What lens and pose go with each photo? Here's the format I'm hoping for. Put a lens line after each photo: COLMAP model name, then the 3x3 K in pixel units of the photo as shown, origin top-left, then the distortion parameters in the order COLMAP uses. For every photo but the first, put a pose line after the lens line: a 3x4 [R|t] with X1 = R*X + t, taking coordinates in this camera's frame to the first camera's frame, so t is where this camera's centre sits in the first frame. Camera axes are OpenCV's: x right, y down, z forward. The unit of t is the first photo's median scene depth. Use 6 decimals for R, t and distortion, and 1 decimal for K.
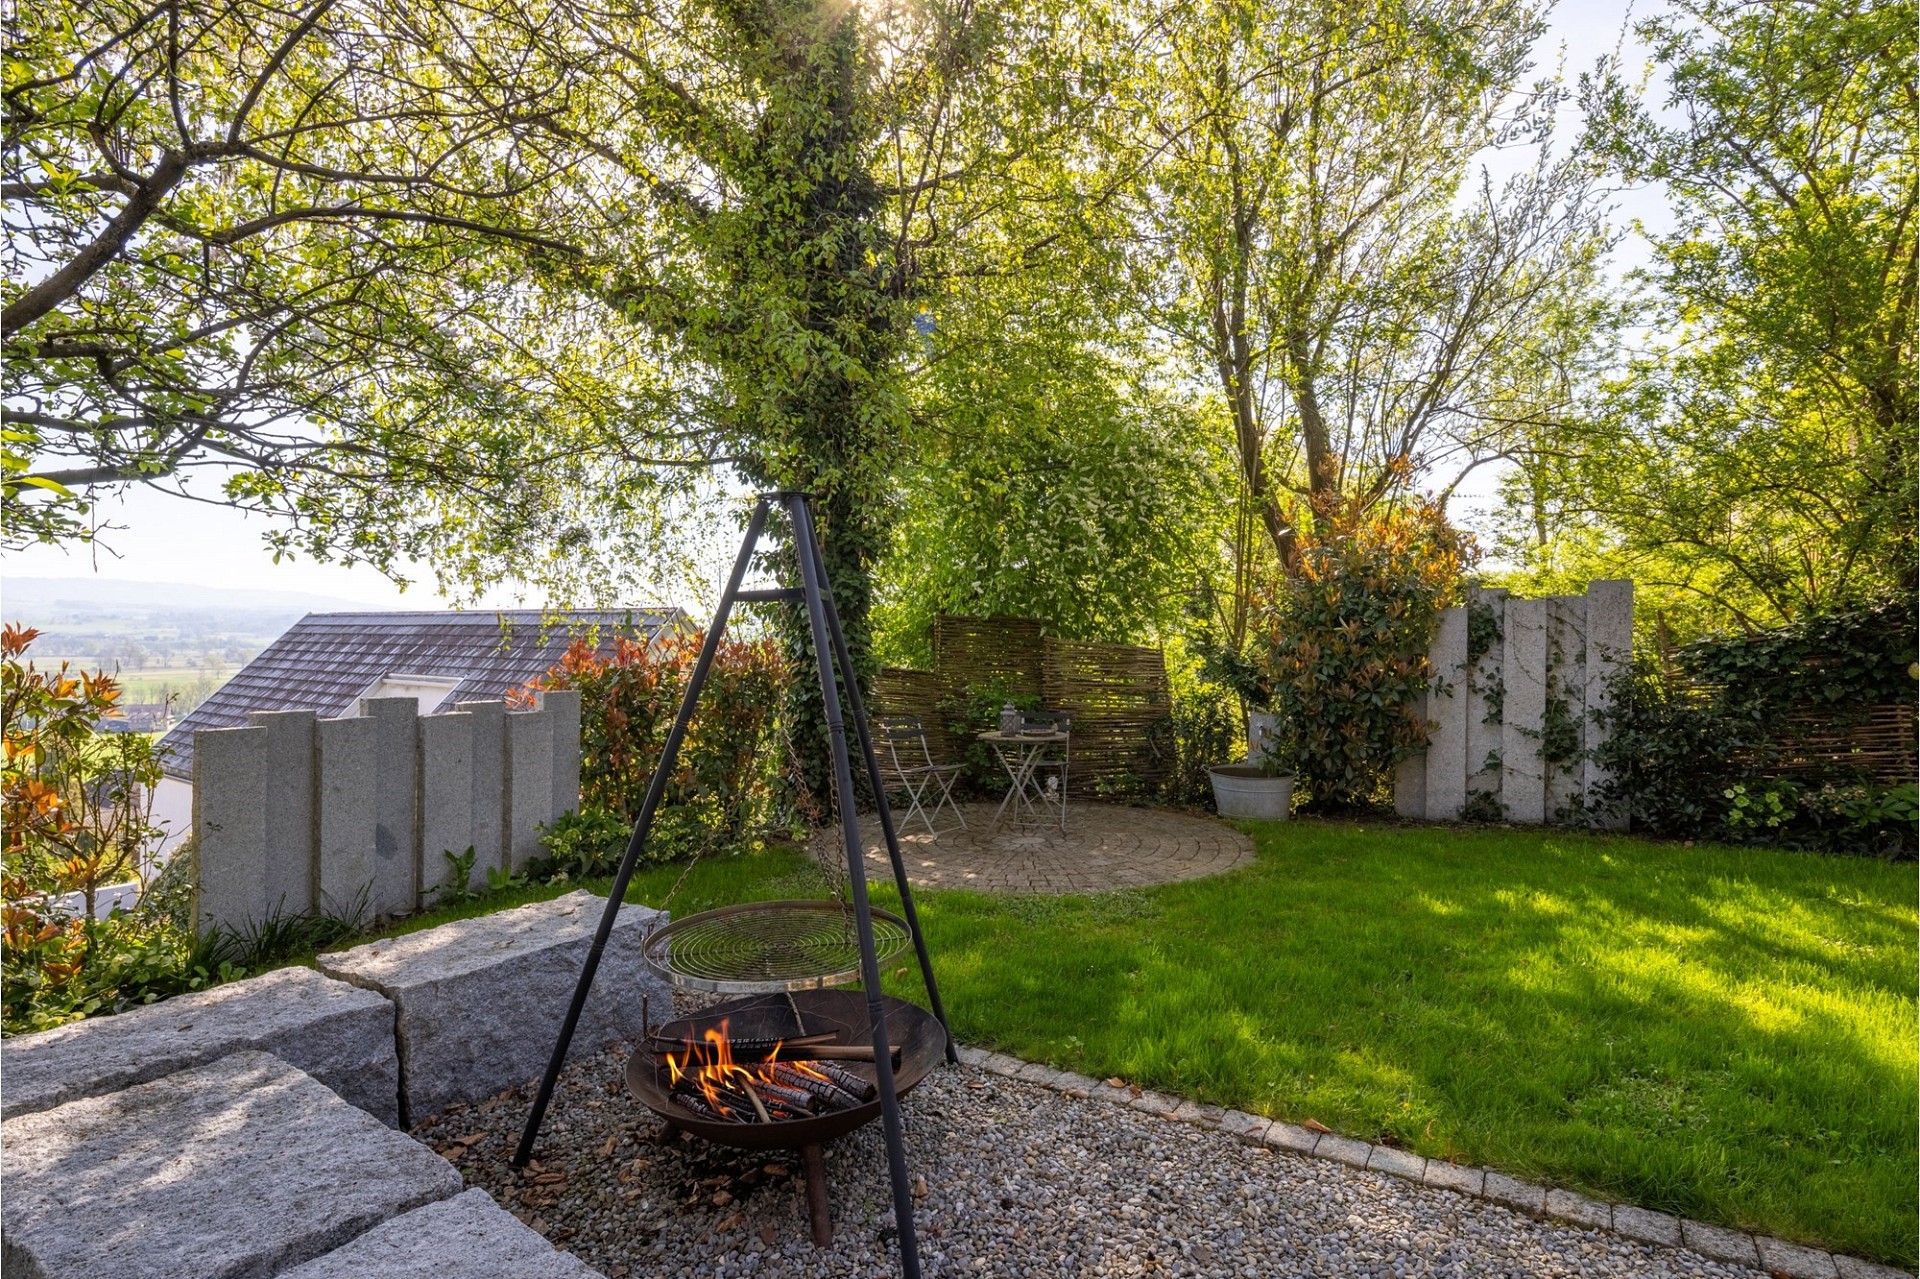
lens RADIAL K [[933.2, 0, 968.6], [0, 933.2, 642.8], [0, 0, 1]] dist [0.008460, -0.004100]
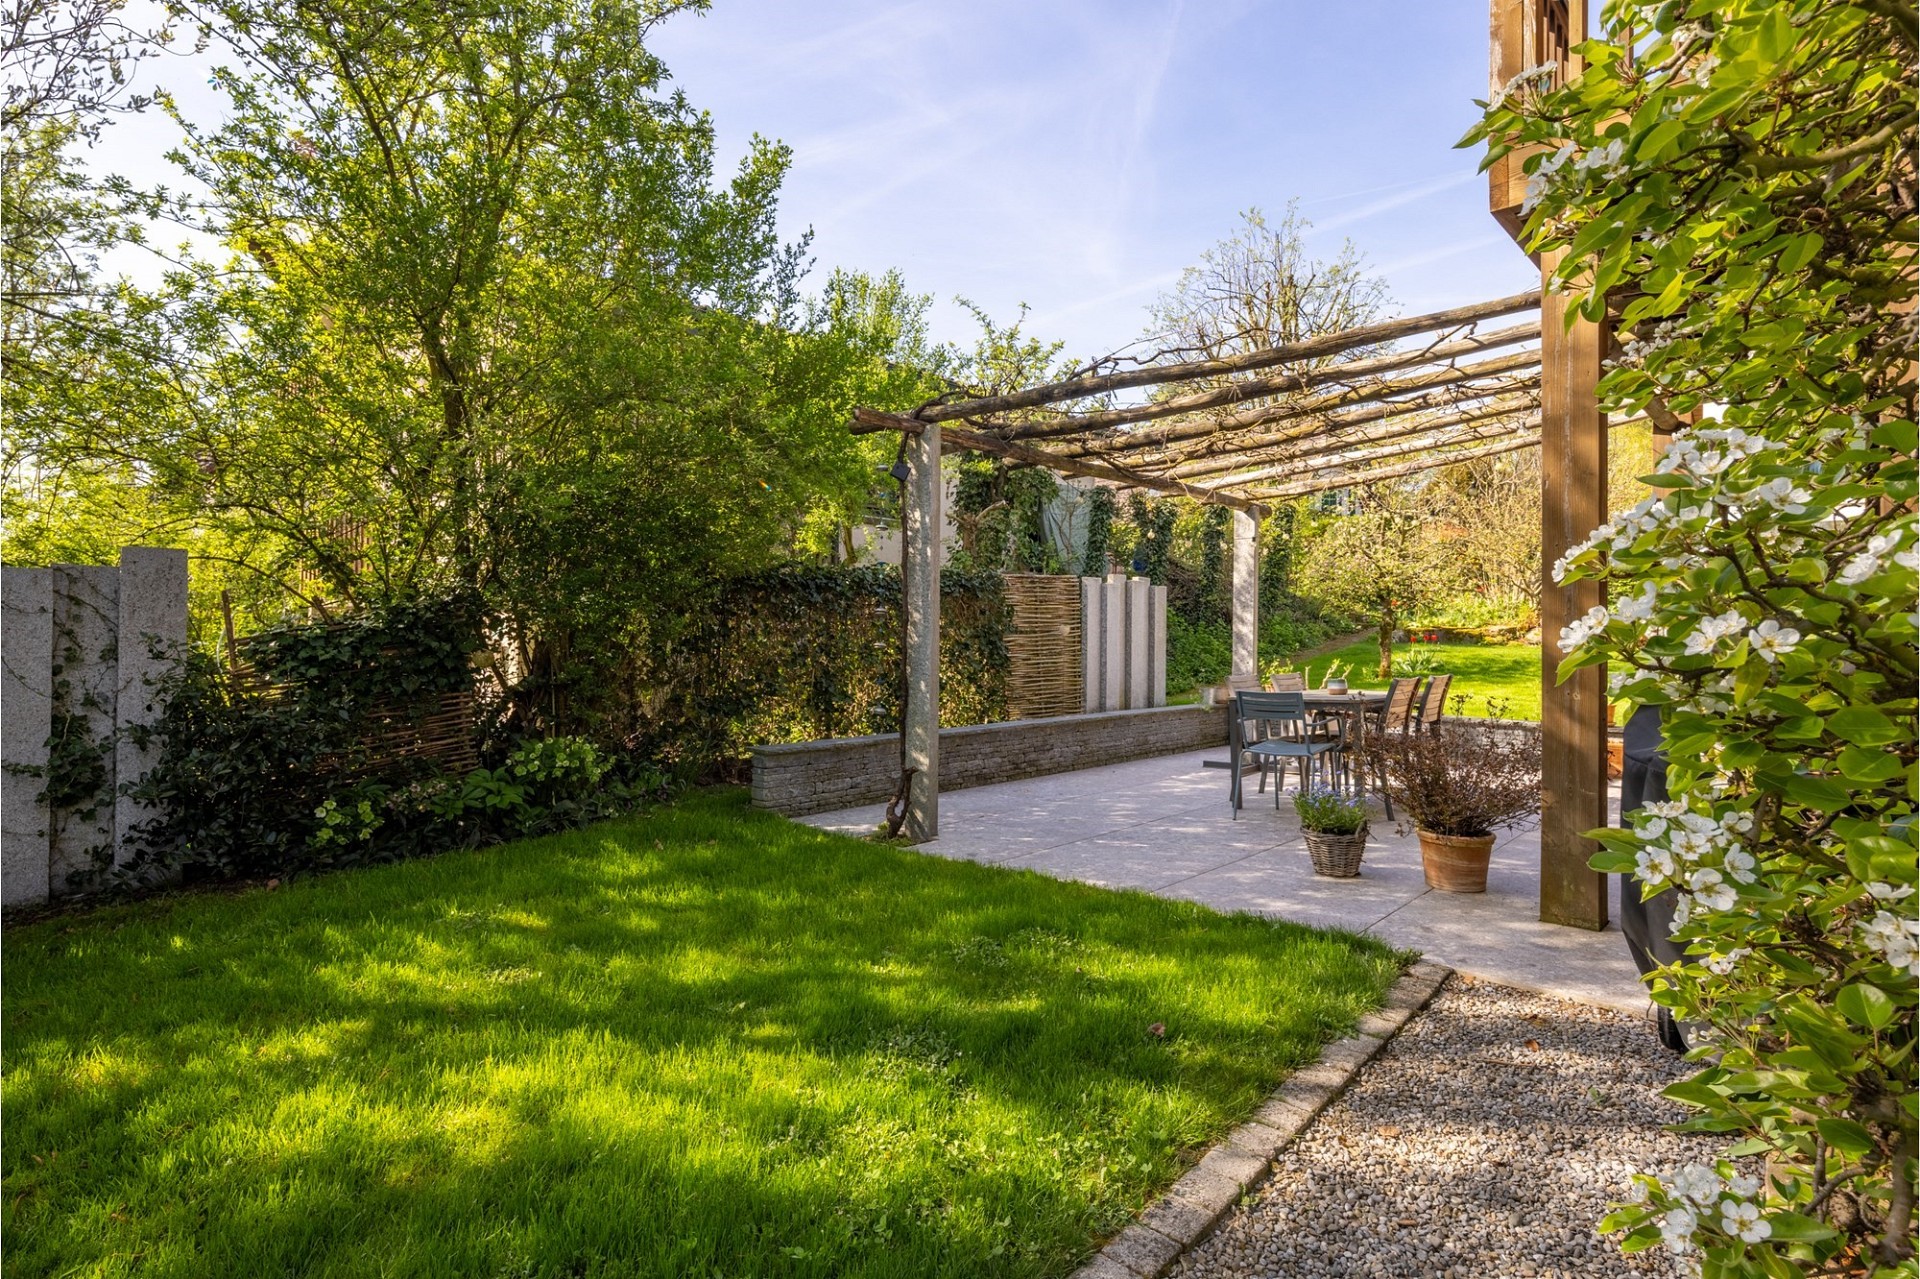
lens RADIAL K [[933.2, 0, 972.2], [0, 933.2, 640.4], [0, 0, 1]] dist [0.008460, -0.004100]
pose [[0.210664, -0.012508, 0.977479, 0.108737], [0.001726, 0.999921, 0.012423, -0.002127], [-0.977557, -0.000930, 0.210669, 0.233281]]
